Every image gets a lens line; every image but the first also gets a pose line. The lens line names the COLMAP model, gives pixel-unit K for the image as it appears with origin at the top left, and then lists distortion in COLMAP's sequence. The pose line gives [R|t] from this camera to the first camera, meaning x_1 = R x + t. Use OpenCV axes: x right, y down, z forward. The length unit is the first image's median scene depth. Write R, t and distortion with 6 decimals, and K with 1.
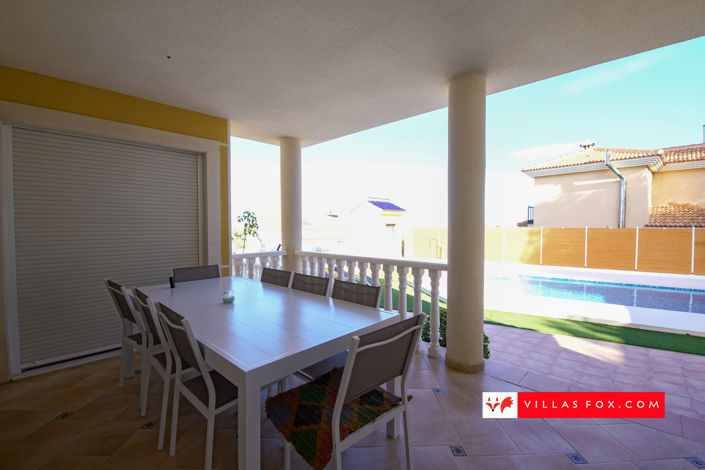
lens RADIAL K [[312.7, 0, 350.1], [0, 312.7, 240.0], [0, 0, 1]] dist [-0.013667, -0.003039]
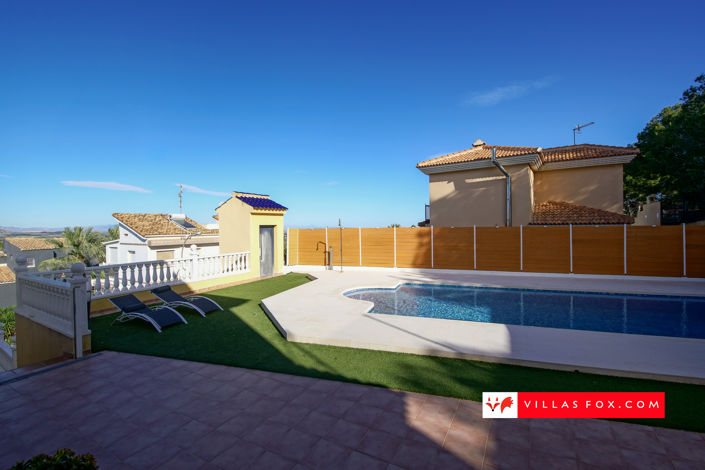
lens RADIAL K [[312.7, 0, 355.7], [0, 312.7, 234.8], [0, 0, 1]] dist [-0.013667, -0.003039]
pose [[0.969330, -0.019711, 0.244973, 0.166386], [0.024843, 0.999532, -0.017874, -0.006978], [-0.244506, 0.023411, 0.969365, 0.161323]]
